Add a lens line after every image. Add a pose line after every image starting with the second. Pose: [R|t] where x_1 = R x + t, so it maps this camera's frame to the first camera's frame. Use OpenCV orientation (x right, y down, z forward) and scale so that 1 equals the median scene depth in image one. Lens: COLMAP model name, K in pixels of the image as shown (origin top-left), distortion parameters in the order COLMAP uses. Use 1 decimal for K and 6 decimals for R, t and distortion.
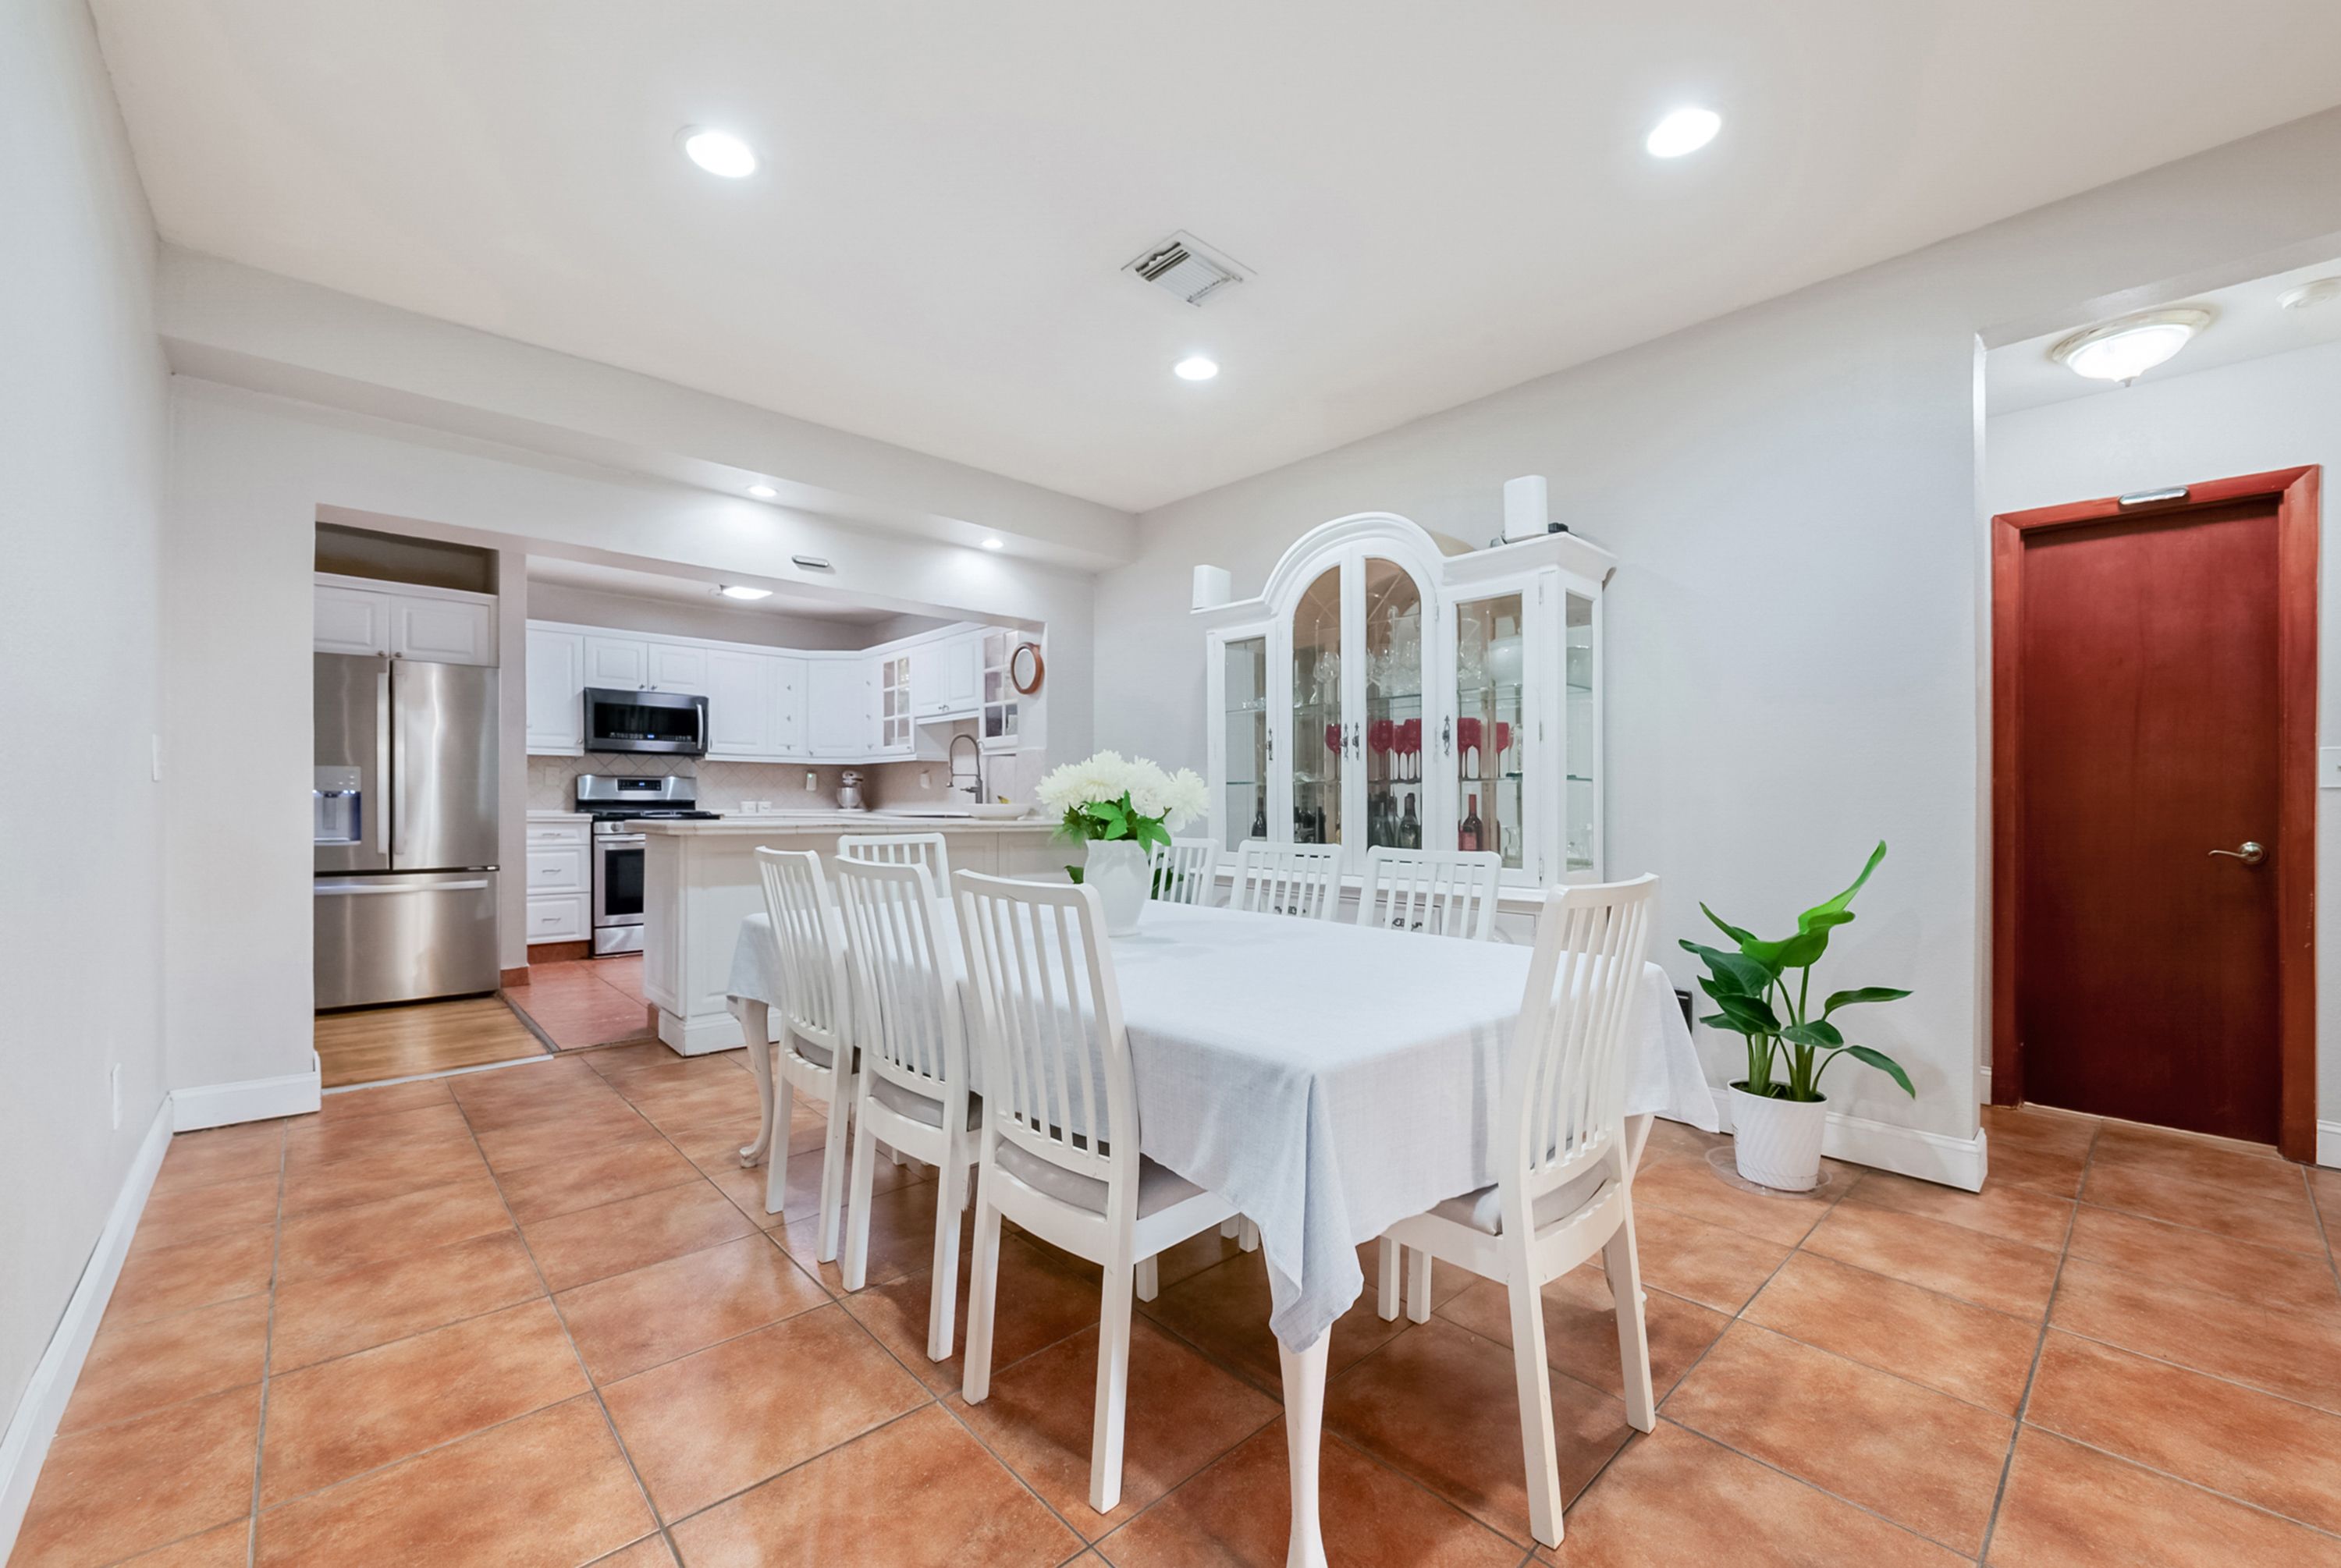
lens RADIAL K [[939.2, 0, 1146.5], [0, 939.2, 799.3], [0, 0, 1]] dist [-0.001059, 0.000087]
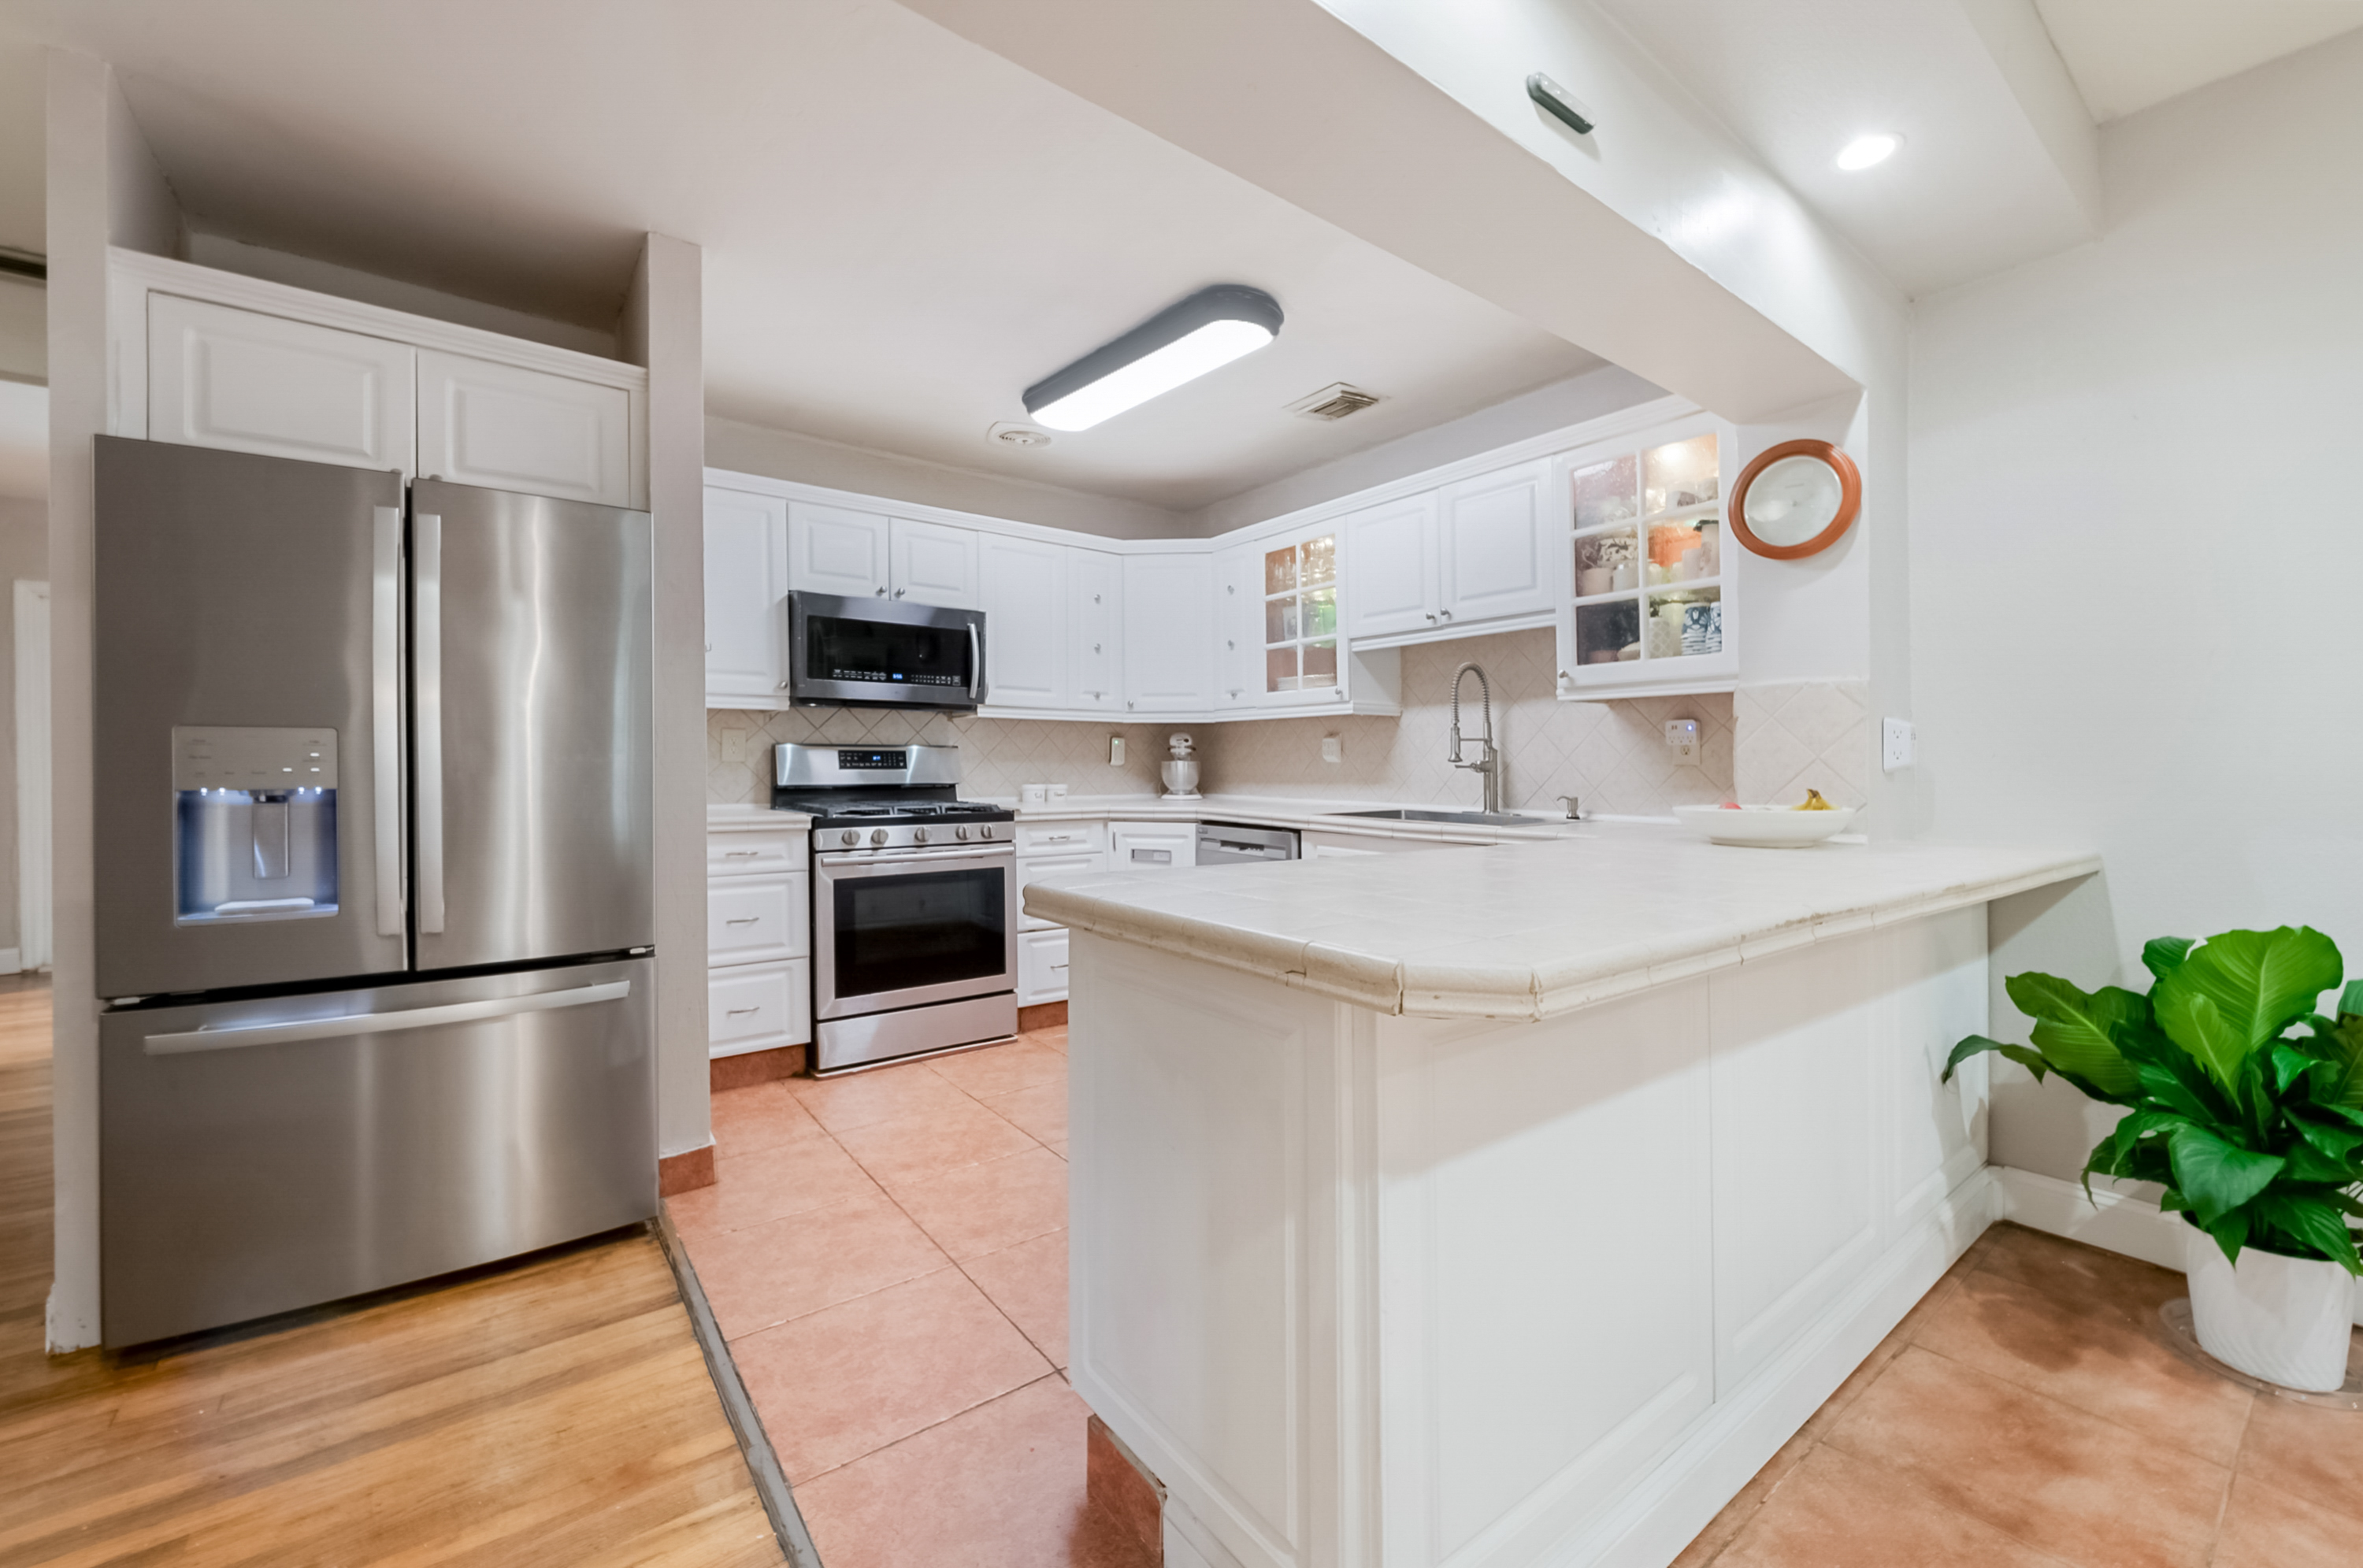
lens RADIAL K [[928.3, 0, 1203.3], [0, 928.3, 768.3], [0, 0, 1]] dist [-0.003380, -0.000353]
pose [[0.998549, -0.003765, -0.053719, -0.312758], [0.004138, 0.999968, 0.006832, -0.013431], [0.053692, -0.007044, 0.998533, 0.443254]]
